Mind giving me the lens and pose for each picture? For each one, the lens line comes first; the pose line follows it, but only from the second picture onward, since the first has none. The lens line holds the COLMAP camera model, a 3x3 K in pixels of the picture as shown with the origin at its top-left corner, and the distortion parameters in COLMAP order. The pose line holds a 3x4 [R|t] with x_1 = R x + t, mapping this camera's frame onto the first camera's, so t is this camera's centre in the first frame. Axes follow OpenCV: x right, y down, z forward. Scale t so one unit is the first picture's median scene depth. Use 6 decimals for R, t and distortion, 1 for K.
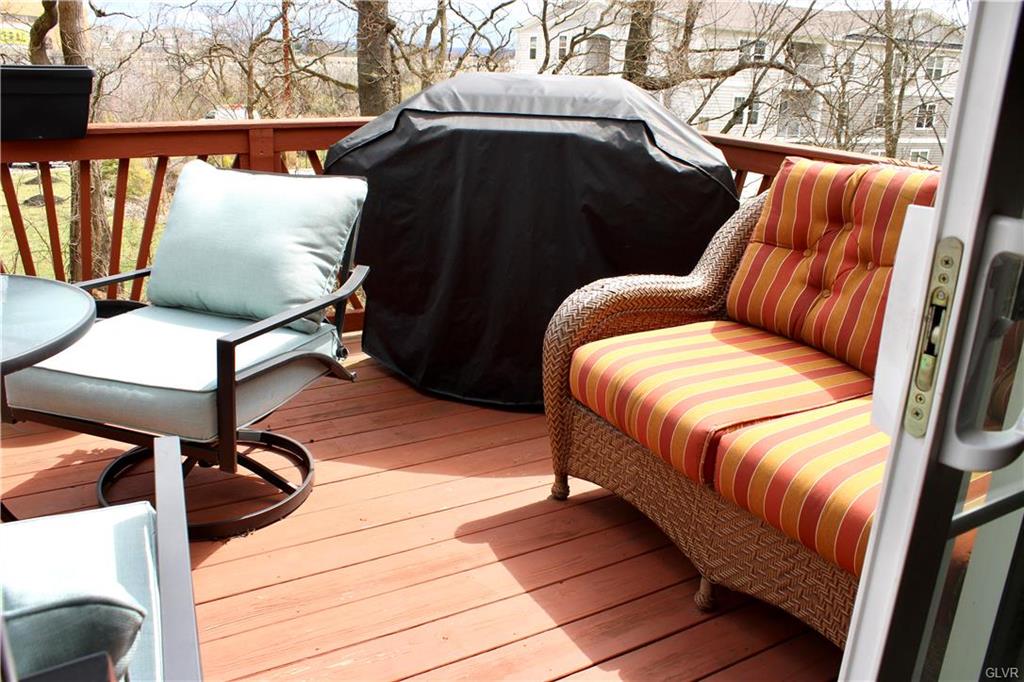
lens RADIAL K [[846.5, 0, 513.0], [0, 846.5, 337.5], [0, 0, 1]] dist [-0.099277, -0.003628]
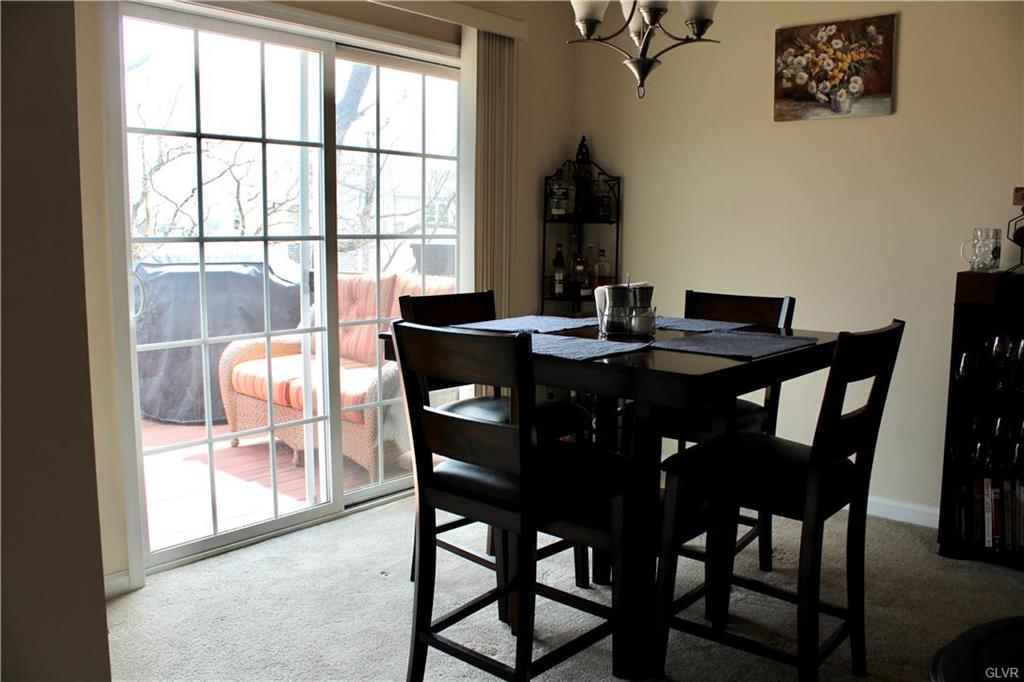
lens RADIAL K [[846.5, 0, 509.1], [0, 846.5, 343.4], [0, 0, 1]] dist [-0.099277, -0.003628]
pose [[0.945220, -0.069782, 0.318889, 0.049739], [0.125945, 0.979207, -0.159036, 0.313513], [-0.301161, 0.190486, 0.934354, -0.984902]]
